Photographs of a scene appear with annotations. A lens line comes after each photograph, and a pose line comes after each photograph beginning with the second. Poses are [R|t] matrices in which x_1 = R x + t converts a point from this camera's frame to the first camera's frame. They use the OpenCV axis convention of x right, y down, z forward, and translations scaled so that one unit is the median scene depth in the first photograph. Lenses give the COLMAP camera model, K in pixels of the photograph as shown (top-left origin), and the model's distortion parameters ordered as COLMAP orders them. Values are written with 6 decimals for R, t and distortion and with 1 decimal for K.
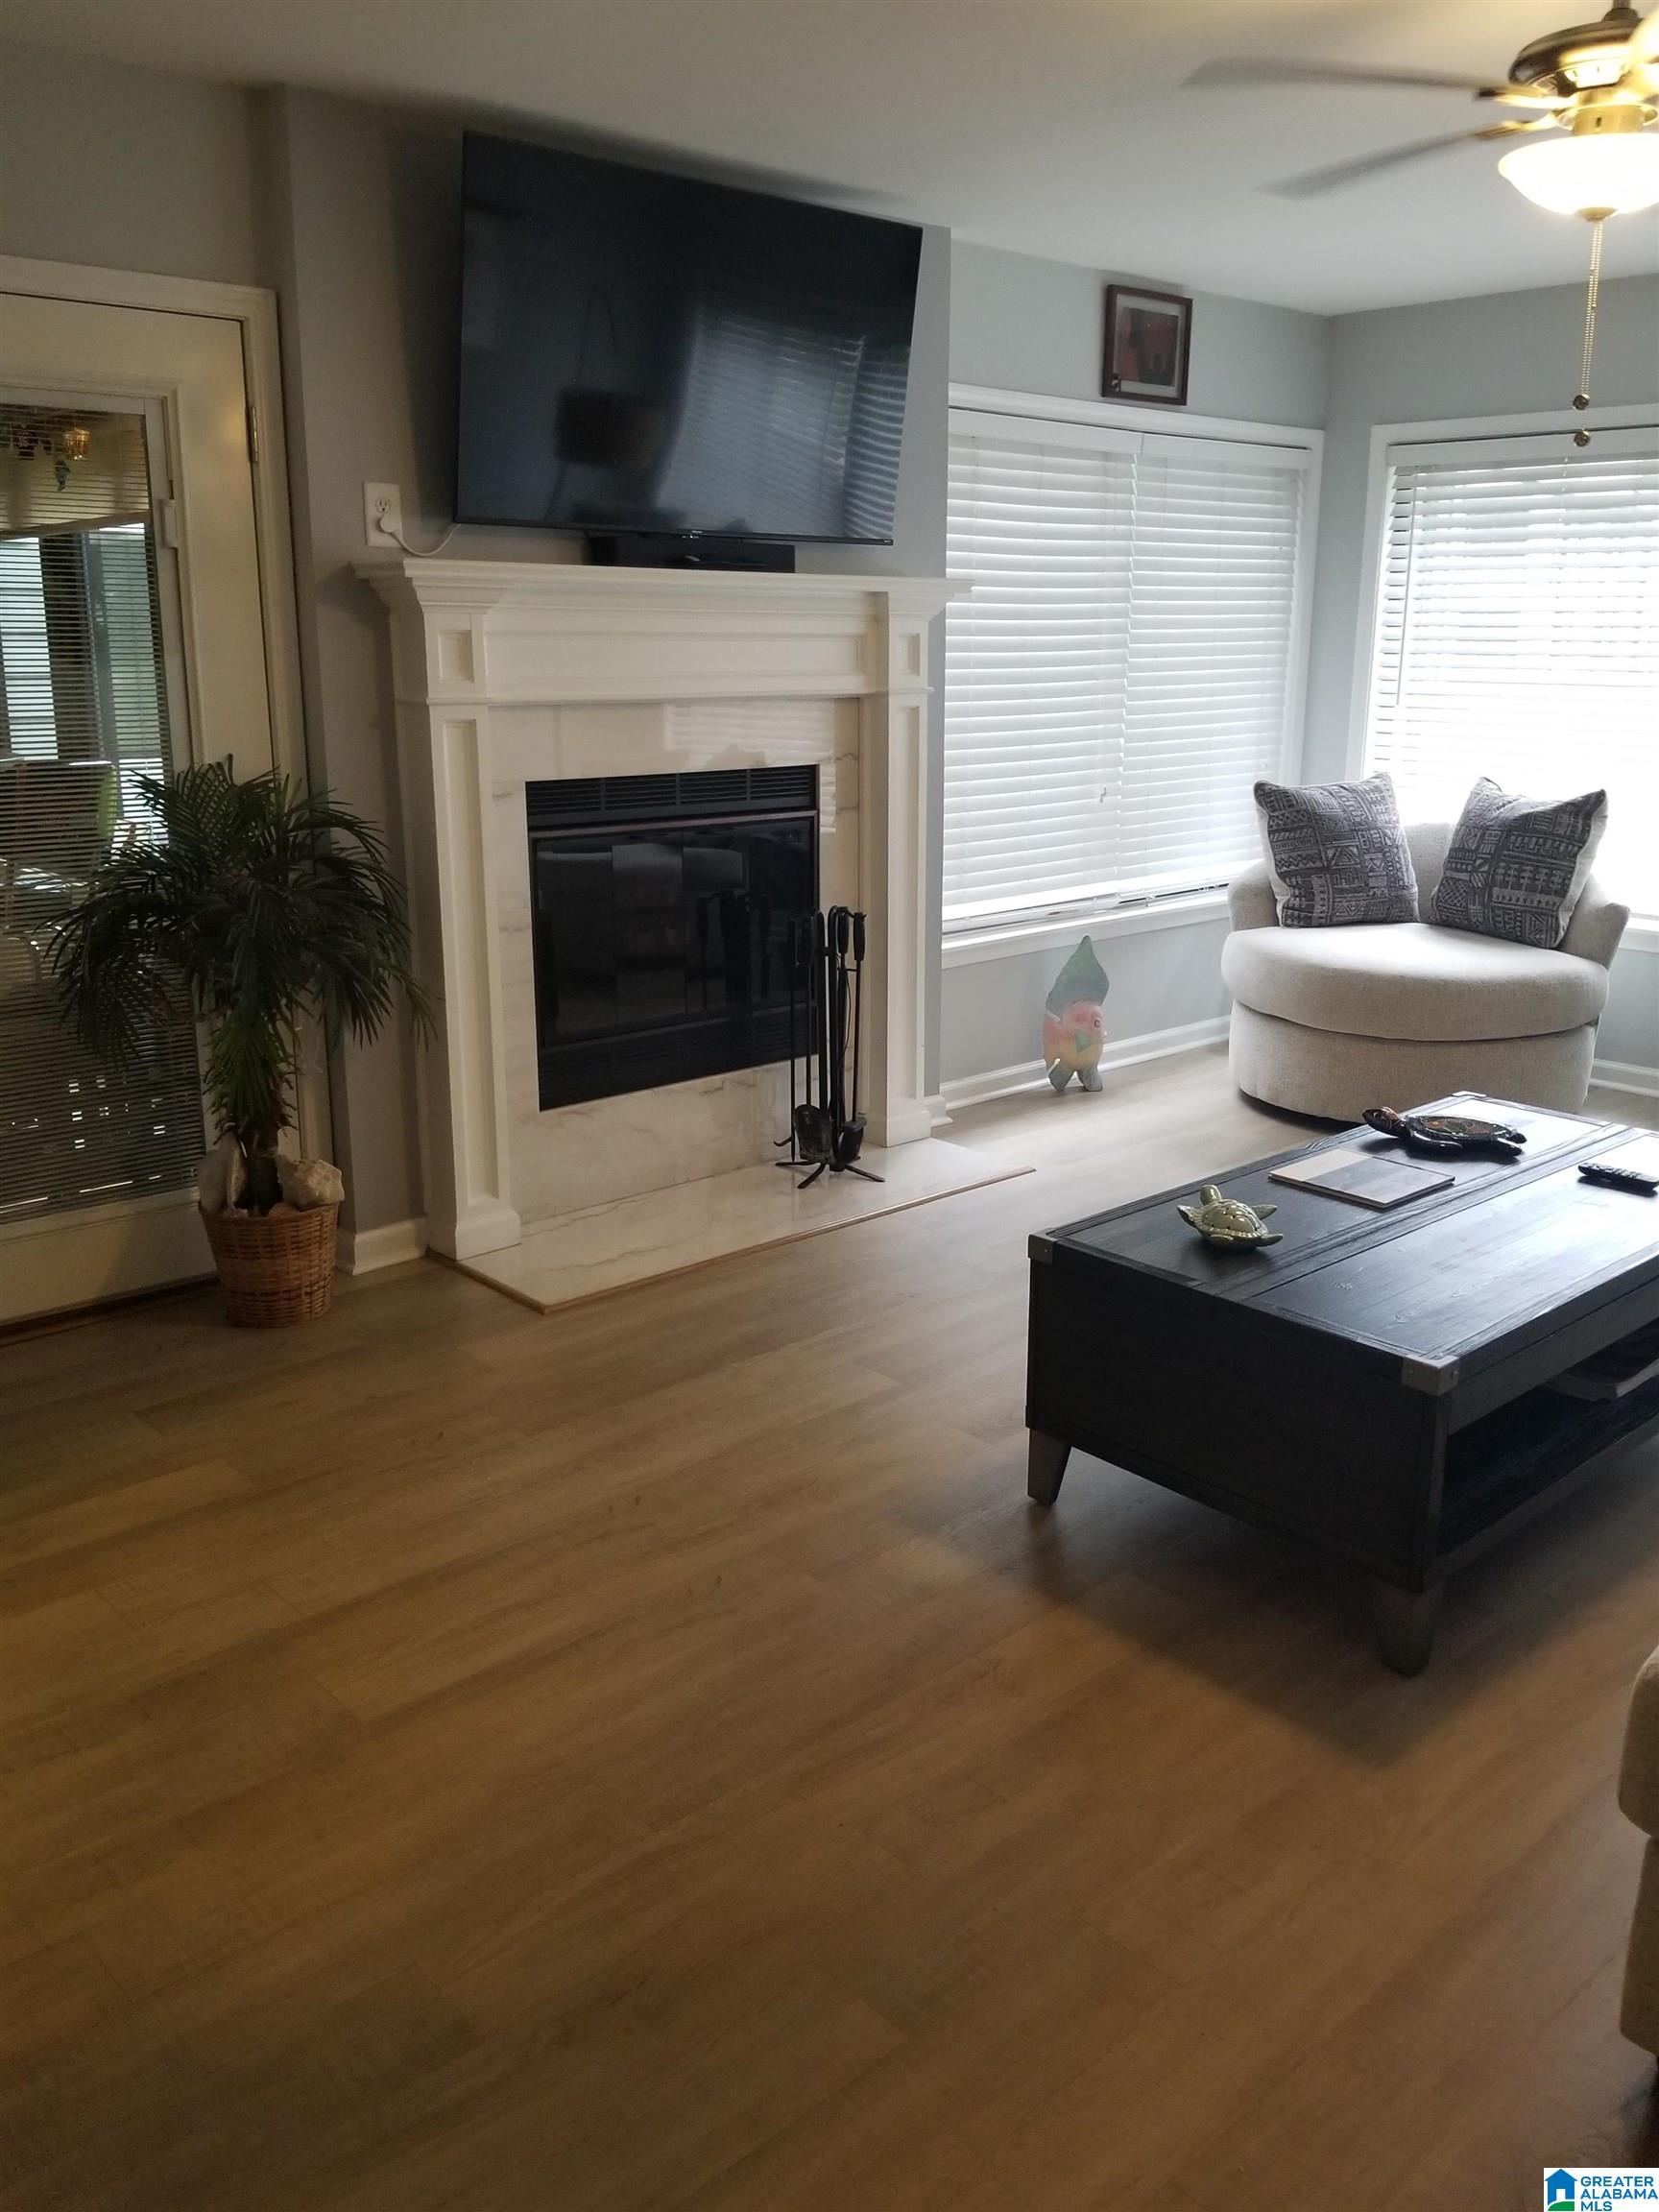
lens RADIAL K [[1812.4, 0, 906.4], [0, 1812.4, 1051.6], [0, 0, 1]] dist [0.090934, -0.142521]
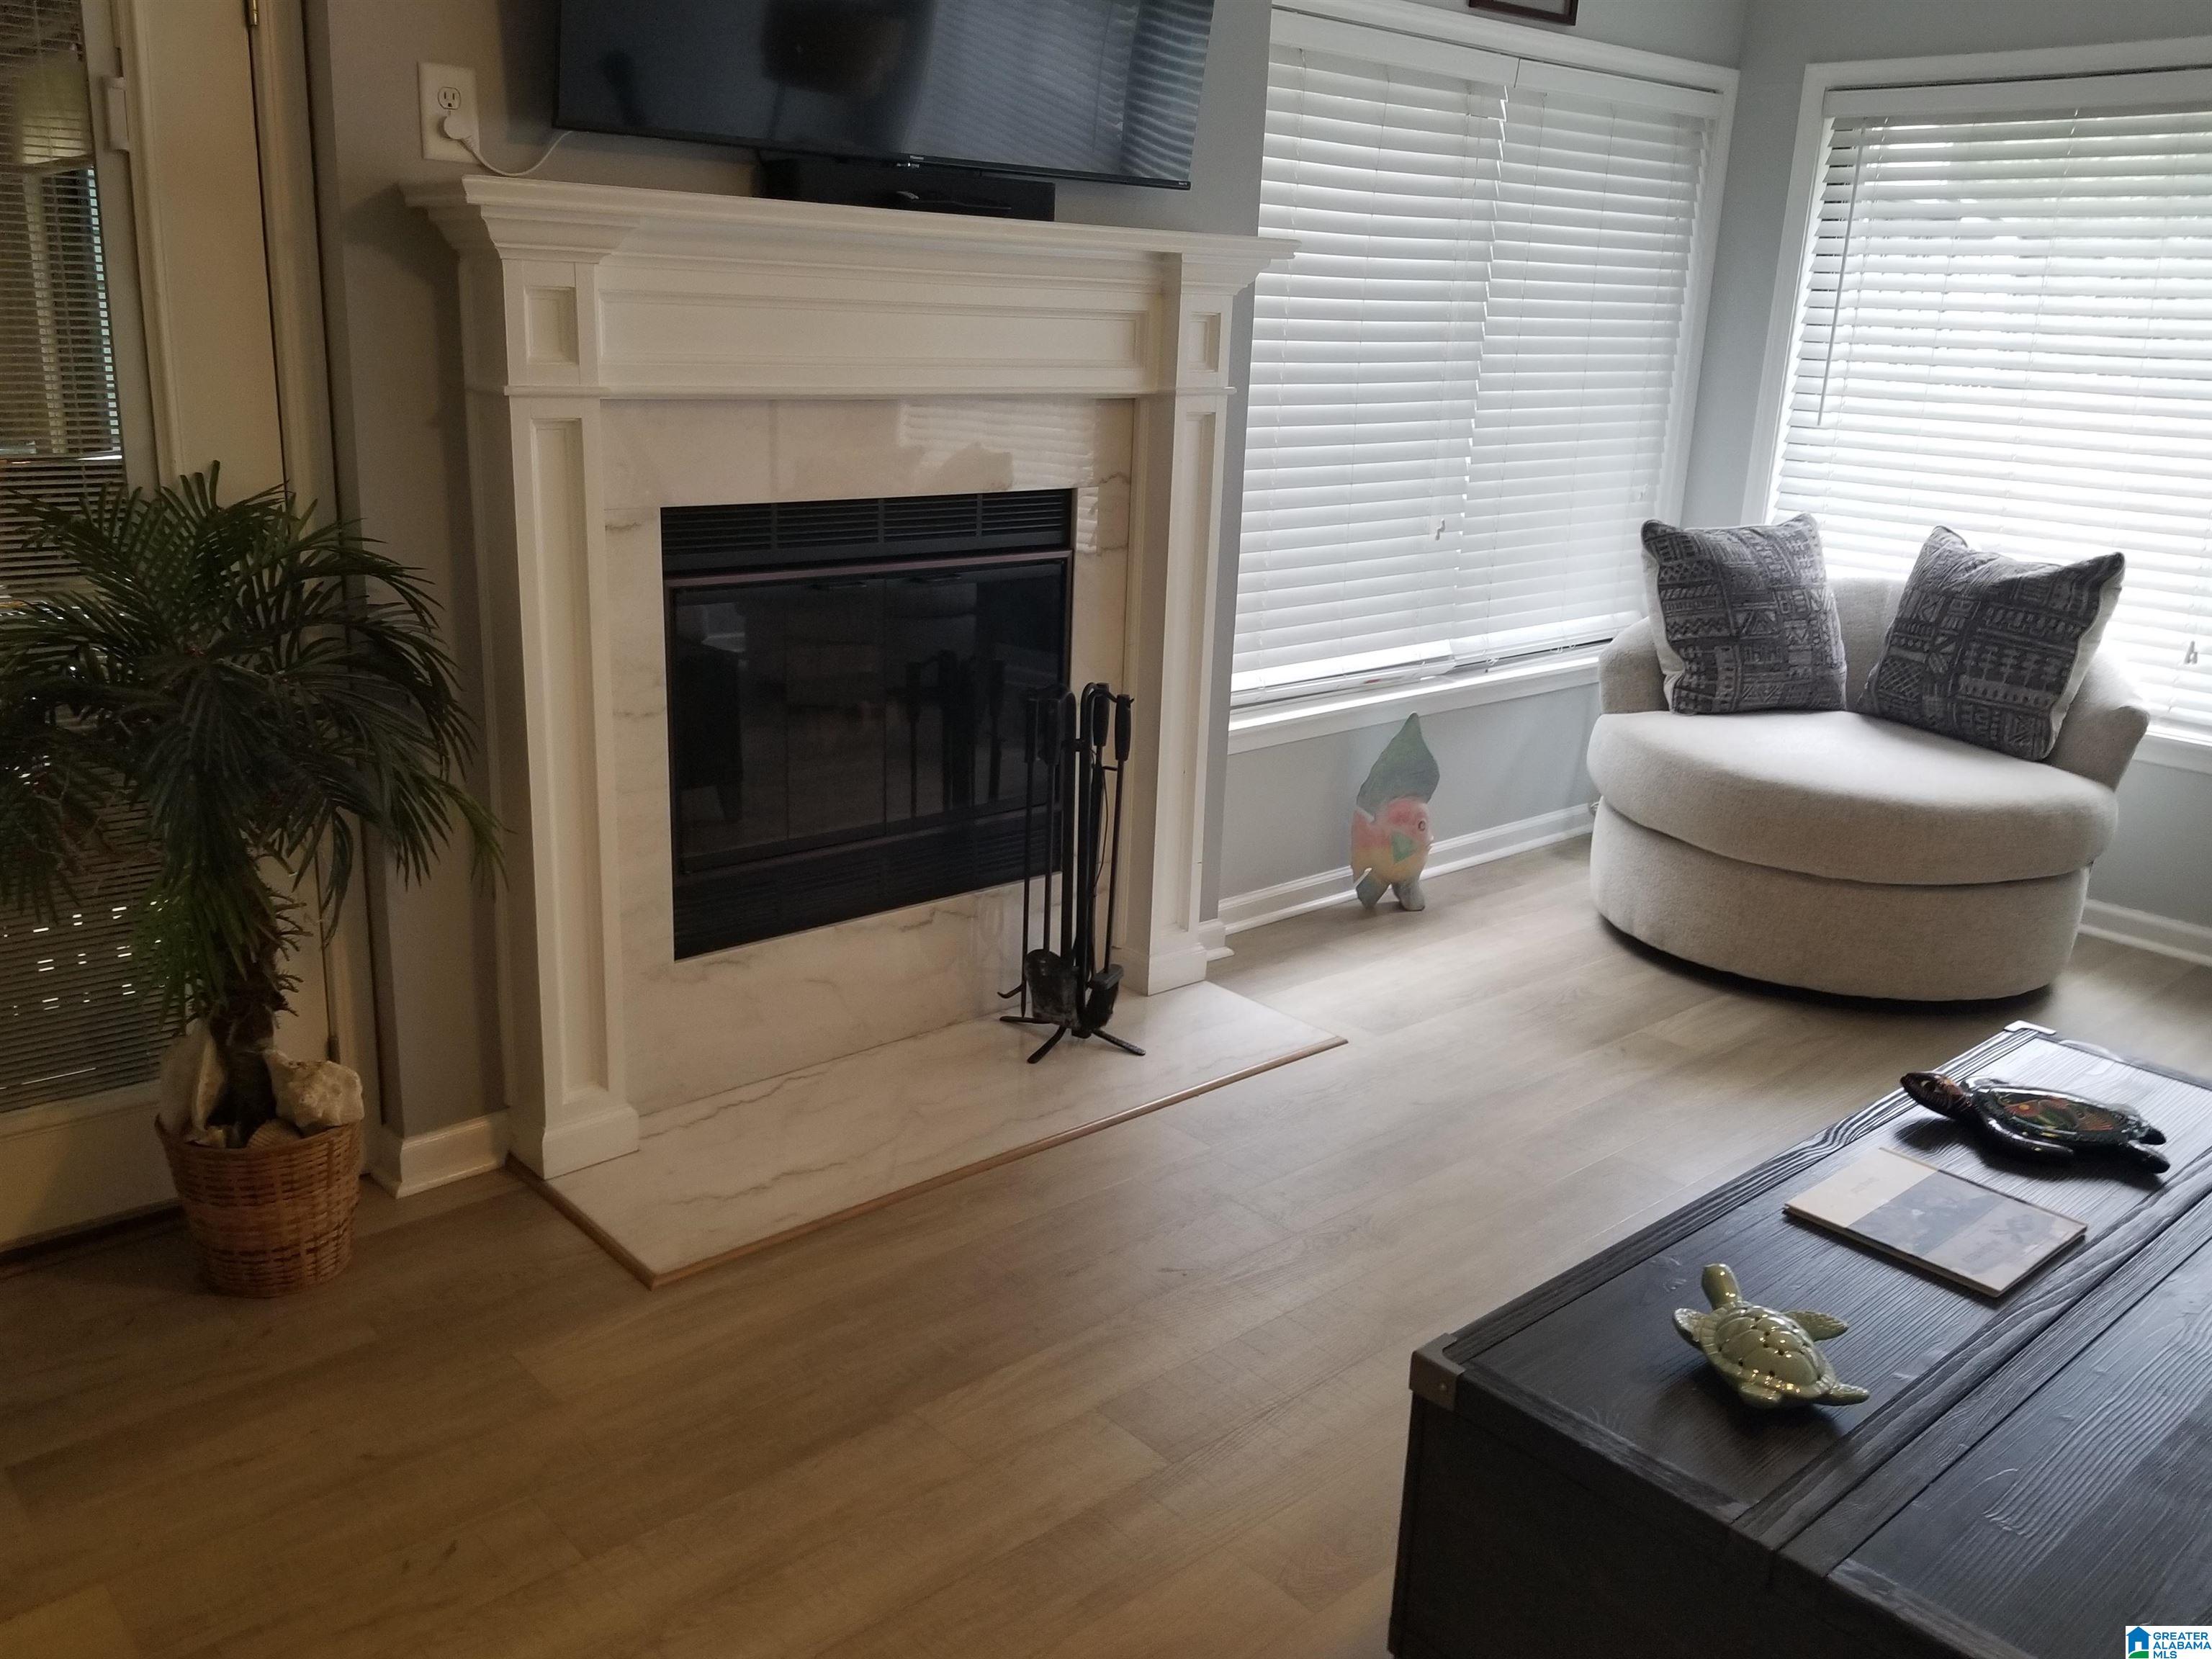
lens RADIAL K [[1844.5, 0, 1093.8], [0, 1844.5, 800.1], [0, 0, 1]] dist [0.062574, -0.149359]
pose [[0.998843, 0.037527, -0.030084, -0.013859], [-0.036617, 0.998872, 0.030244, -0.053916], [0.031185, -0.029108, 0.999090, 0.245758]]
